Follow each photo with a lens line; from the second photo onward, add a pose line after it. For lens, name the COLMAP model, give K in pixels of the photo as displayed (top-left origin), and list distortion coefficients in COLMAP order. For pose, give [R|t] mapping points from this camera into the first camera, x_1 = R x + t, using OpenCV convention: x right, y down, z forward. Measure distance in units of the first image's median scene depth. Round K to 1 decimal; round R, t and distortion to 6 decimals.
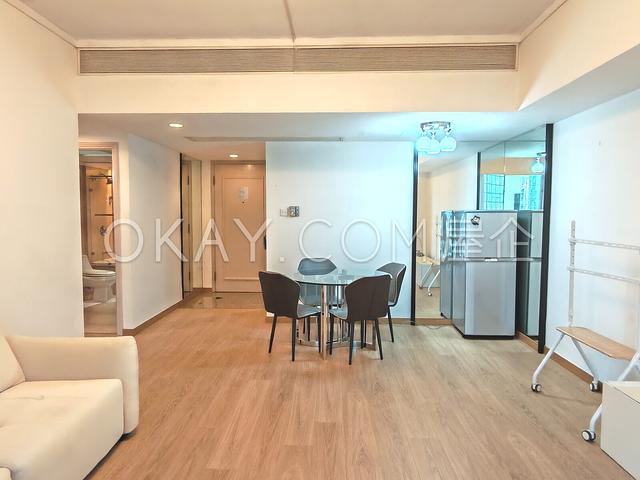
lens RADIAL K [[420.6, 0, 320.7], [0, 420.6, 238.9], [0, 0, 1]] dist [-0.004893, 0.001634]
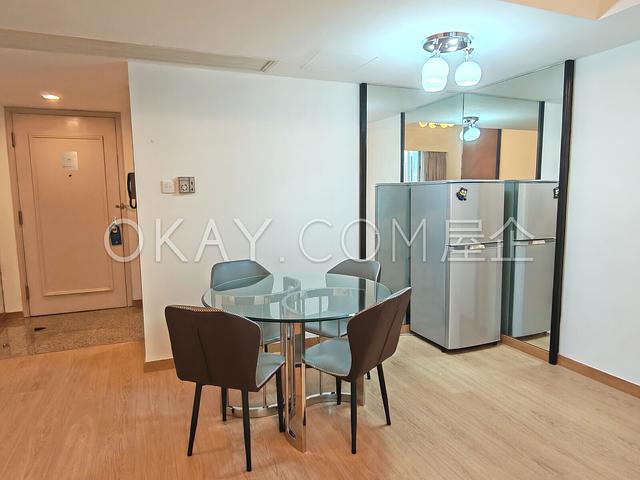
lens RADIAL K [[420.6, 0, 324.4], [0, 420.6, 240.5], [0, 0, 1]] dist [-0.004893, 0.001634]
pose [[0.919540, -0.058708, 0.388586, -0.122914], [0.039064, 0.997536, 0.058270, -0.014012], [-0.391049, -0.038402, 0.919568, 0.373392]]
